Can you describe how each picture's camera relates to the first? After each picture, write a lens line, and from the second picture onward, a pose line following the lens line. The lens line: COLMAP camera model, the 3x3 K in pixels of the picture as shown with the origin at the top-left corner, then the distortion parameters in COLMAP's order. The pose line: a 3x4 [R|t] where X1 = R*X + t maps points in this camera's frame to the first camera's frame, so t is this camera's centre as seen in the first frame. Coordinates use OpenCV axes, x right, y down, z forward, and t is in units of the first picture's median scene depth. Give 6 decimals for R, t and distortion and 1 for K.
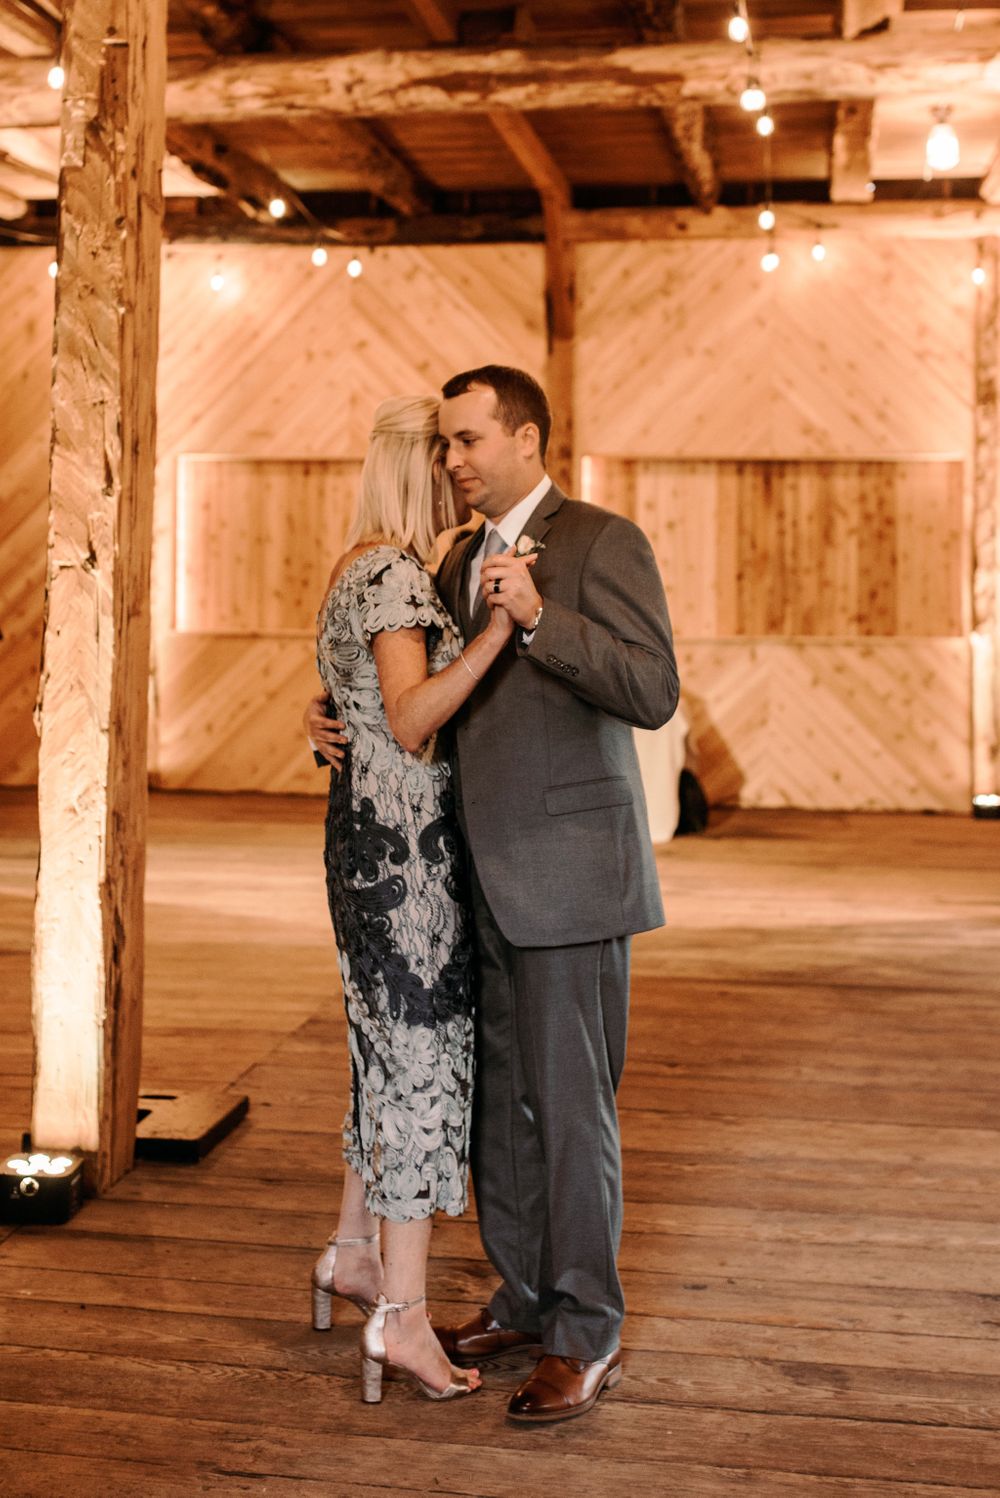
lens RADIAL K [[2051.3, 0, 496.3], [0, 2051.3, 558.3], [0, 0, 1]] dist [-0.001569, 0.010183]
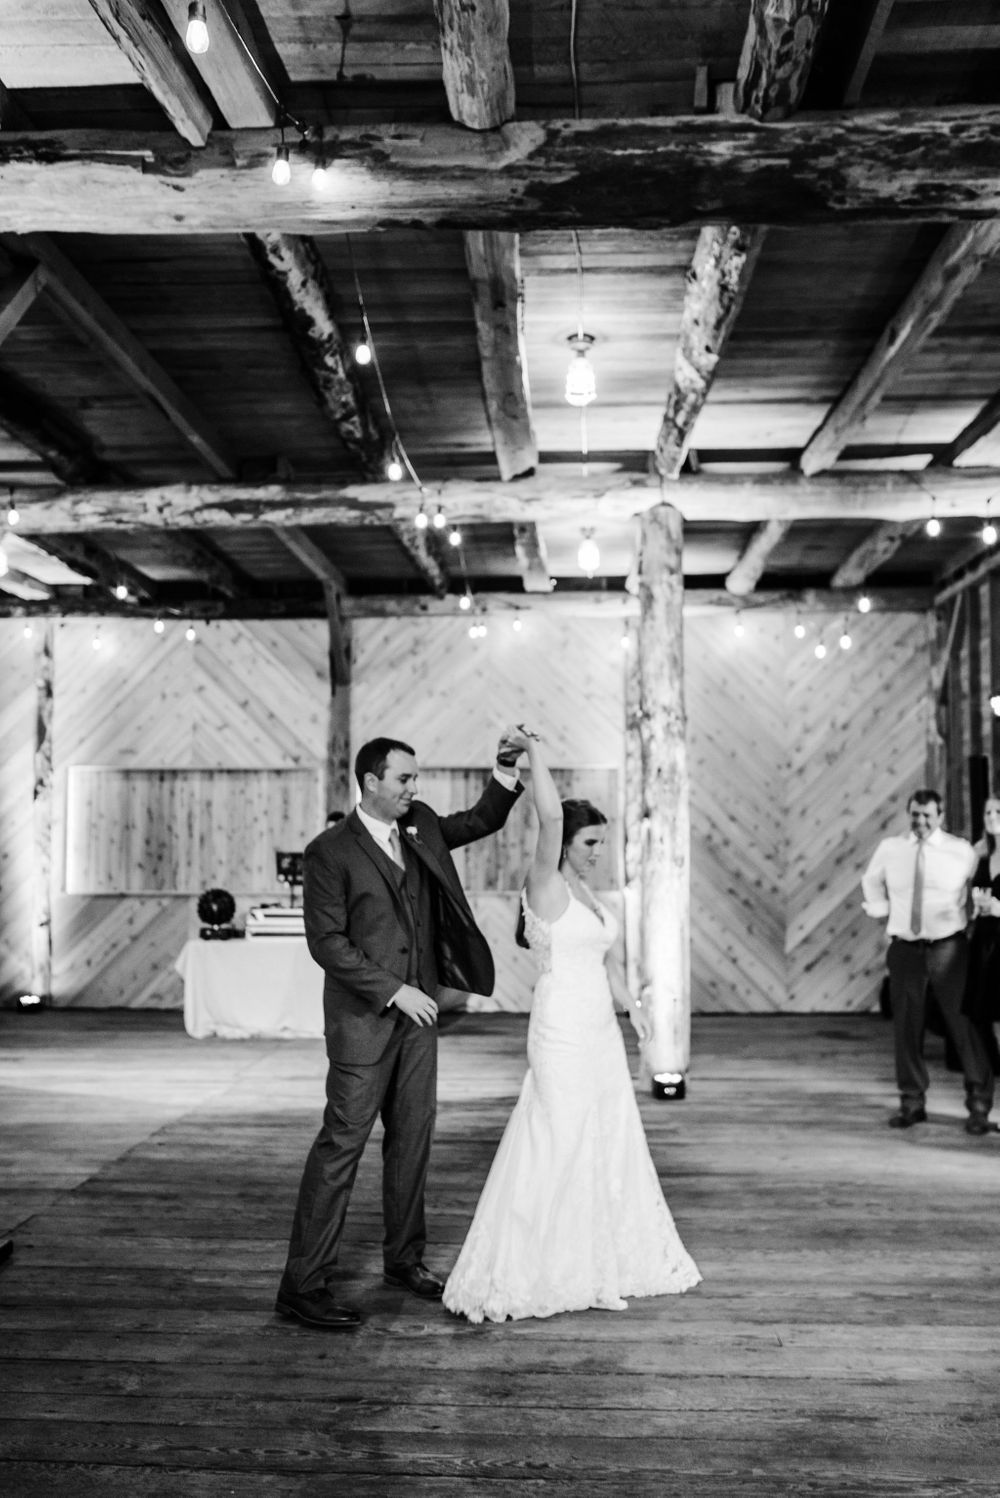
lens RADIAL K [[1422.8, 0, 502.8], [0, 1422.8, 747.0], [0, 0, 1]] dist [-0.001792, 0.014821]
pose [[0.995177, -0.002175, 0.098073, 0.056594], [0.008247, 0.998070, -0.061547, -0.001835], [-0.097750, 0.062059, 0.993274, 0.006113]]
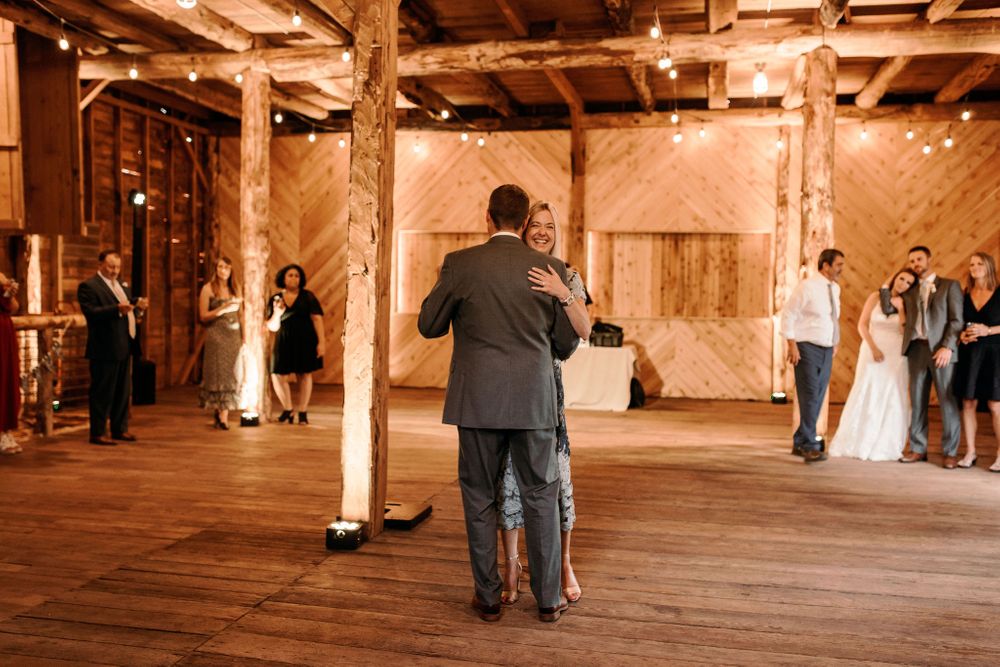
lens RADIAL K [[1010.8, 0, 481.9], [0, 1010.8, 335.4], [0, 0, 1]] dist [-0.003198, 0.004210]
pose [[0.997611, 0.008353, -0.068572, 0.006107], [-0.004895, 0.998714, 0.050452, 0.006743], [0.068905, -0.049996, 0.996370, -0.063008]]
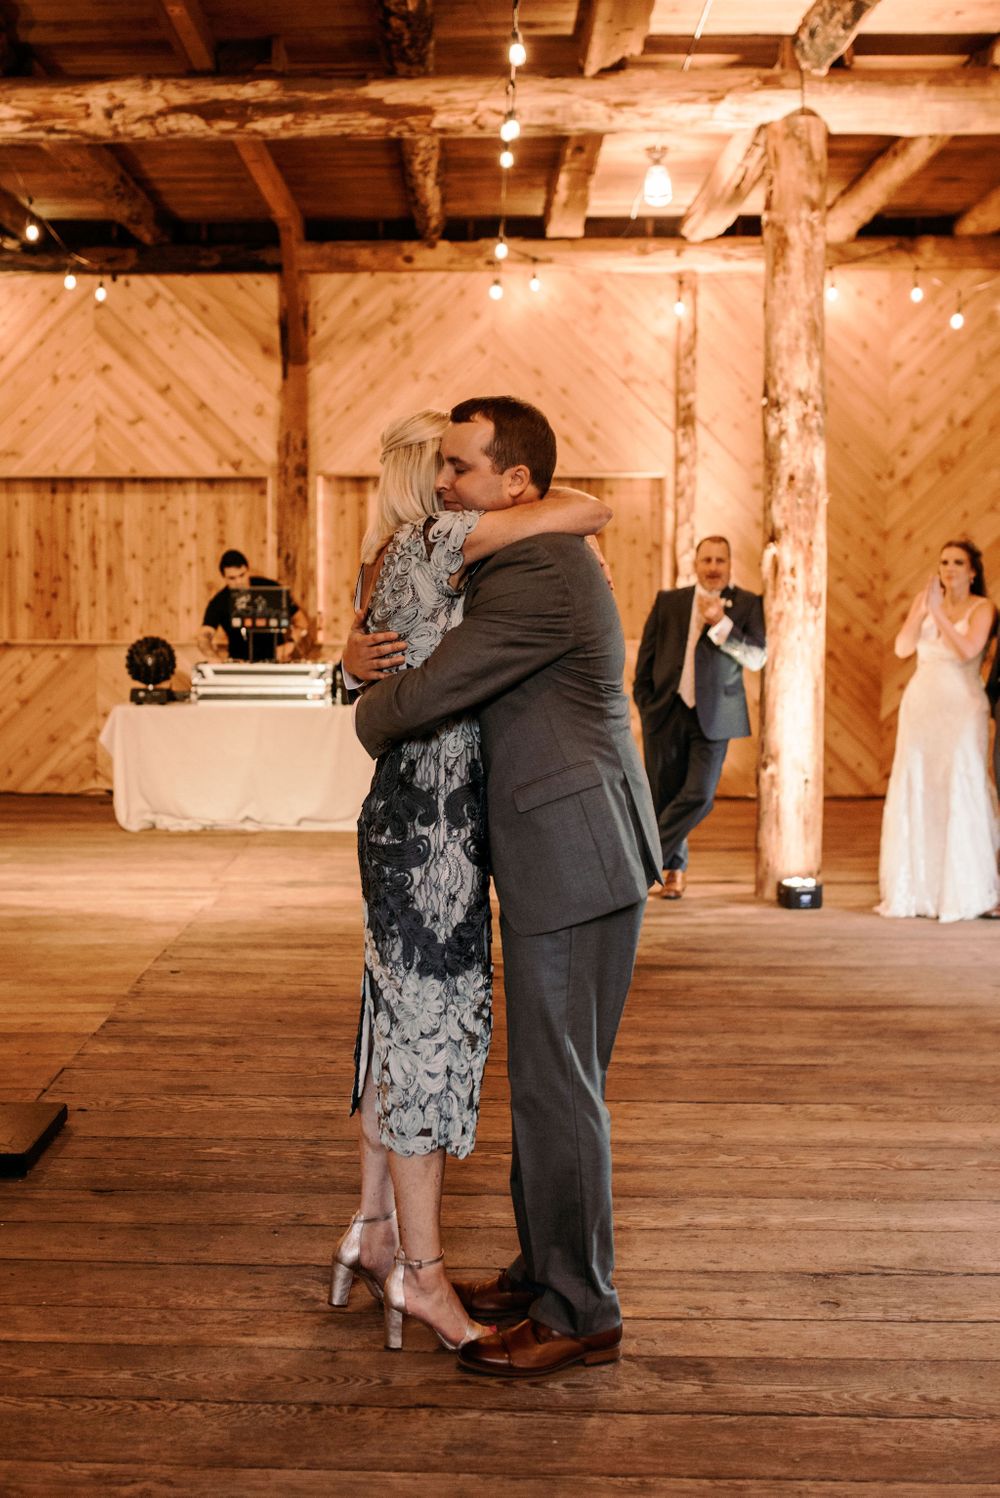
lens RADIAL K [[1833.8, 0, 434.5], [0, 1833.8, 668.9], [0, 0, 1]] dist [-0.001707, 0.006514]
pose [[0.991375, -0.014309, 0.130273, -0.028447], [0.007196, 0.998465, 0.054910, -0.000594], [-0.130859, -0.053499, 0.989956, 0.046080]]
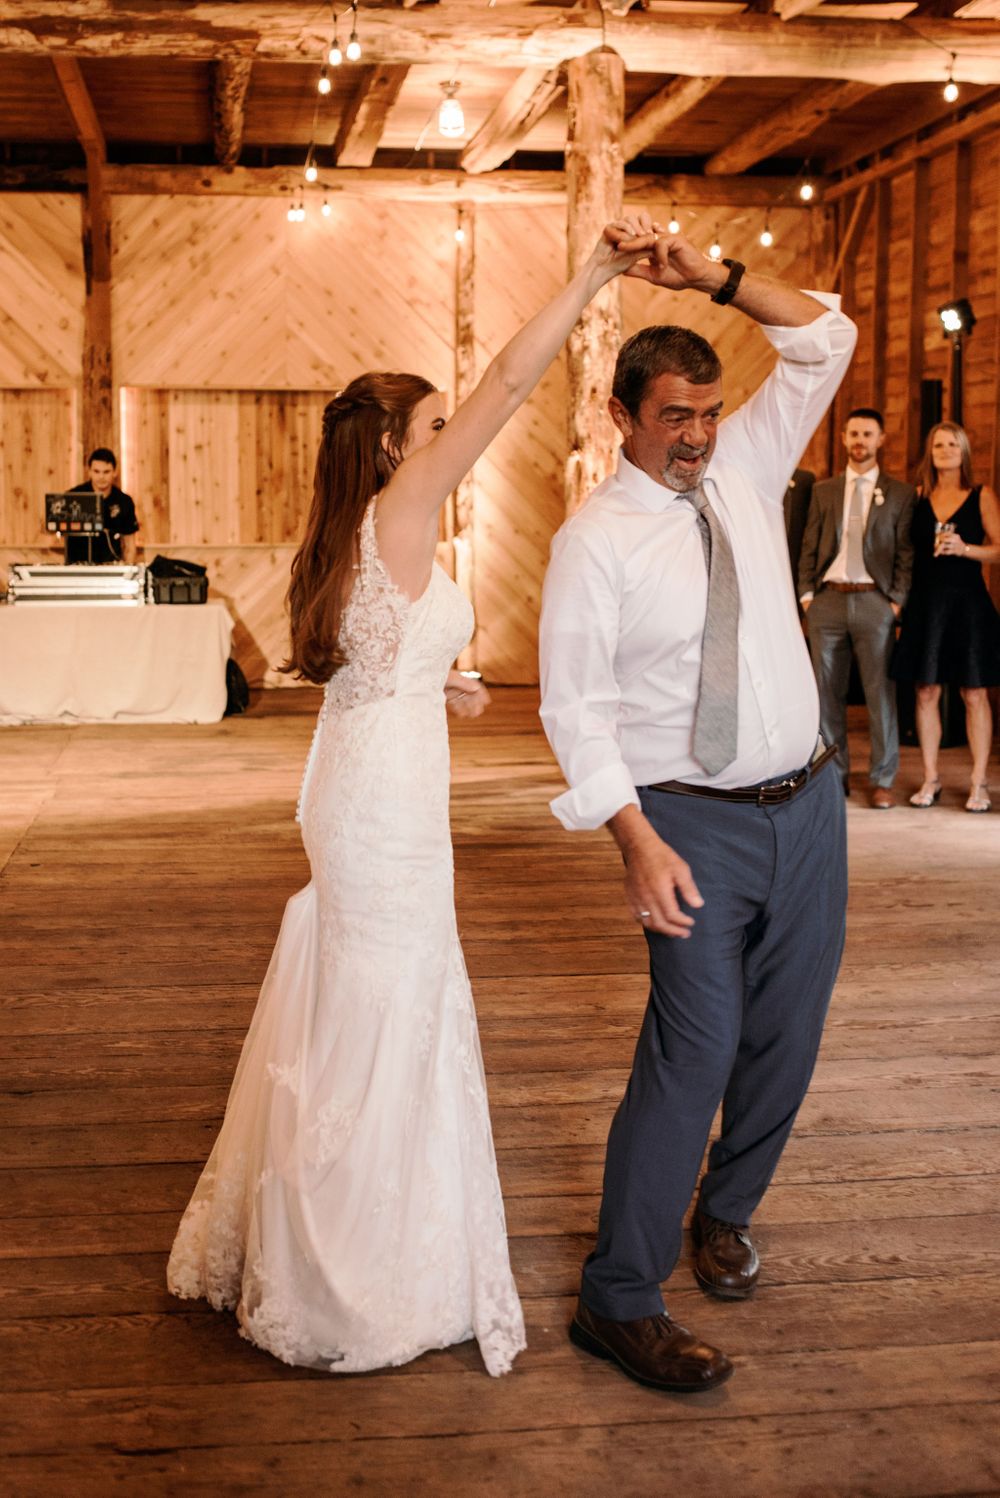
lens RADIAL K [[1652.5, 0, 417.3], [0, 1652.5, 616.9], [0, 0, 1]] dist [-0.000805, 0.008251]
pose [[0.962043, -0.028761, 0.271380, -0.062782], [0.006040, 0.996431, 0.084191, 0.001575], [-0.272833, -0.079357, 0.958783, 0.086484]]
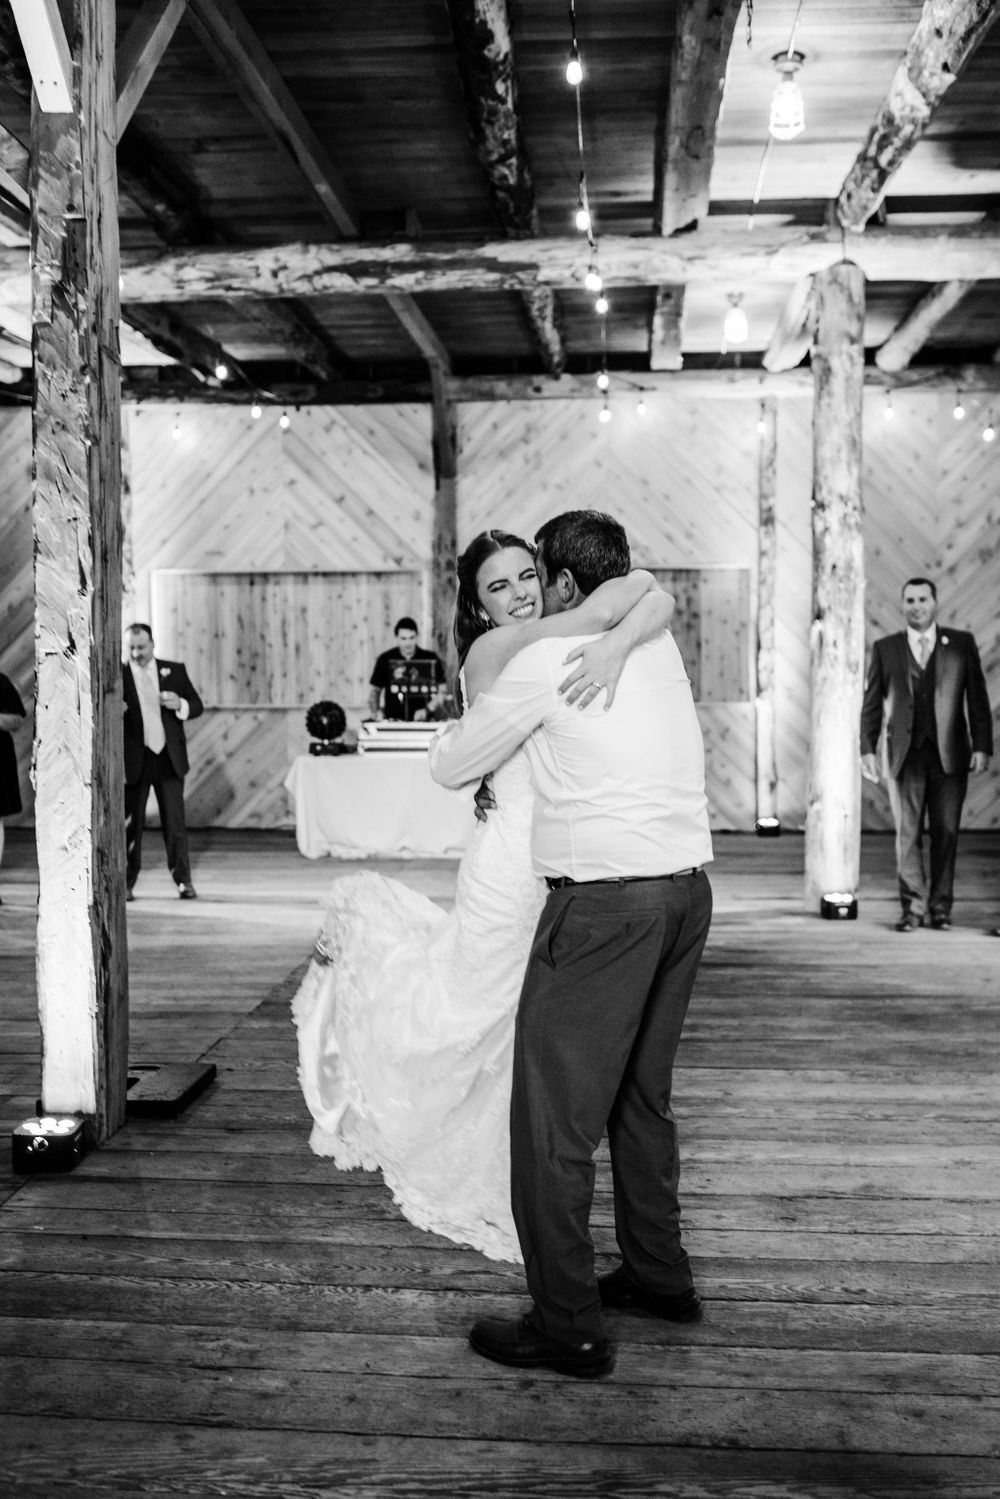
lens RADIAL K [[1515.2, 0, 525.0], [0, 1515.2, 788.0], [0, 0, 1]] dist [-0.003198, 0.004210]
pose [[0.996544, -0.020664, 0.080459, 0.000103], [0.013221, 0.995675, 0.091961, 0.002051], [-0.082012, -0.090579, 0.992507, 0.027657]]
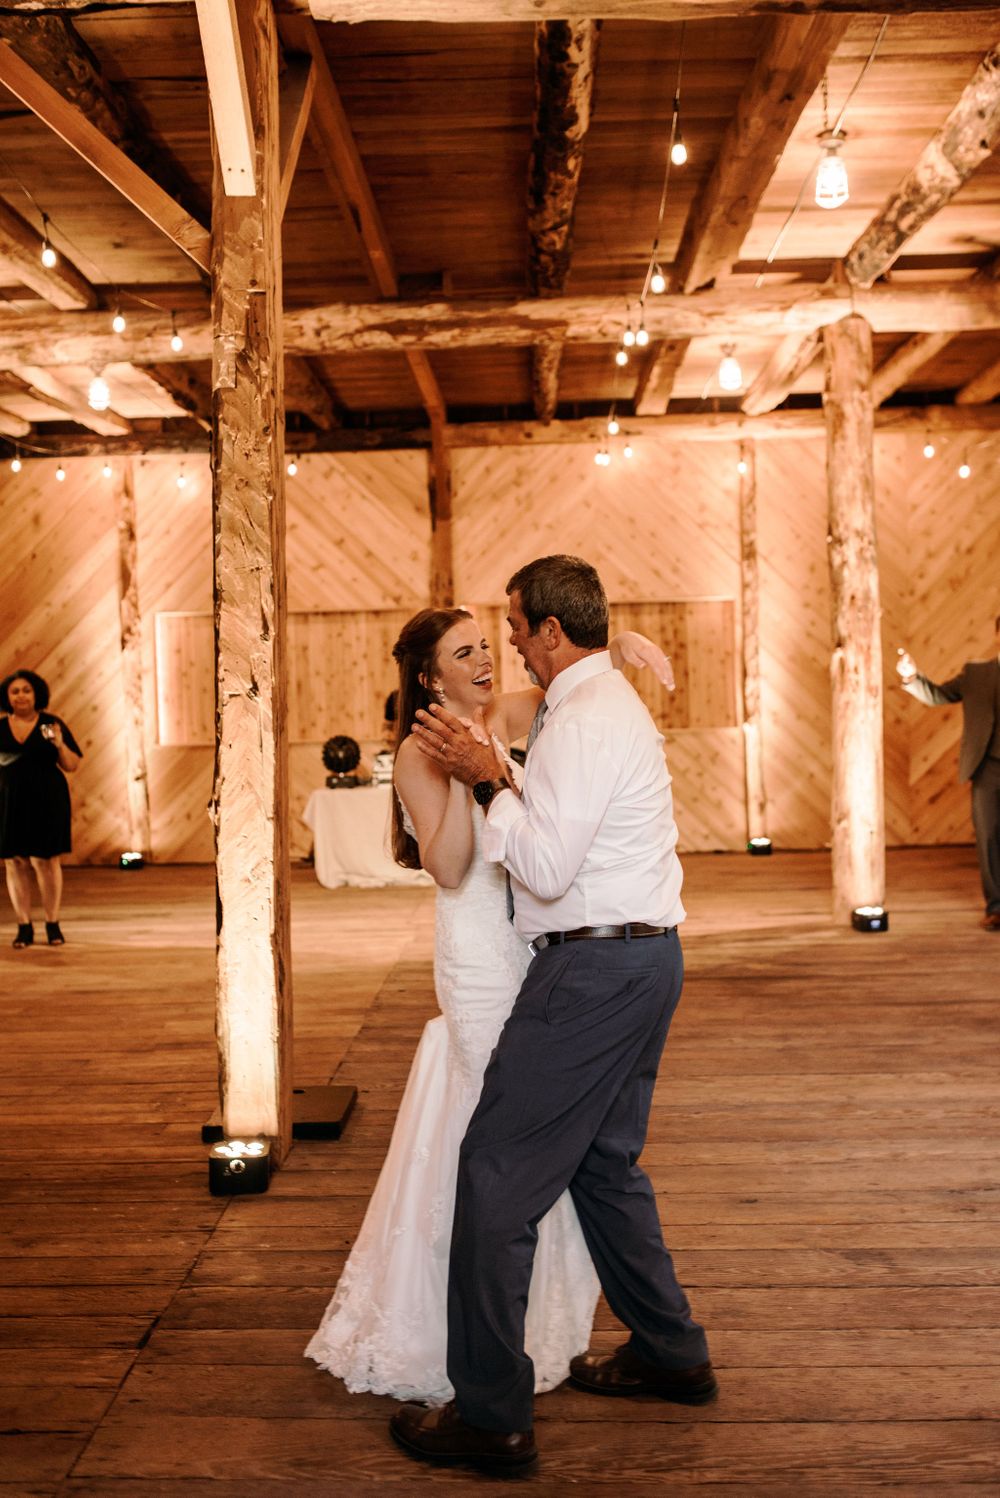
lens RADIAL K [[1484.2, 0, 500.8], [0, 1484.2, 726.8], [0, 0, 1]] dist [-0.002316, 0.003250]
pose [[0.991269, -0.039040, 0.125940, -0.072025], [0.035167, 0.998842, 0.032827, -0.000451], [-0.127076, -0.028111, 0.991495, 0.017281]]
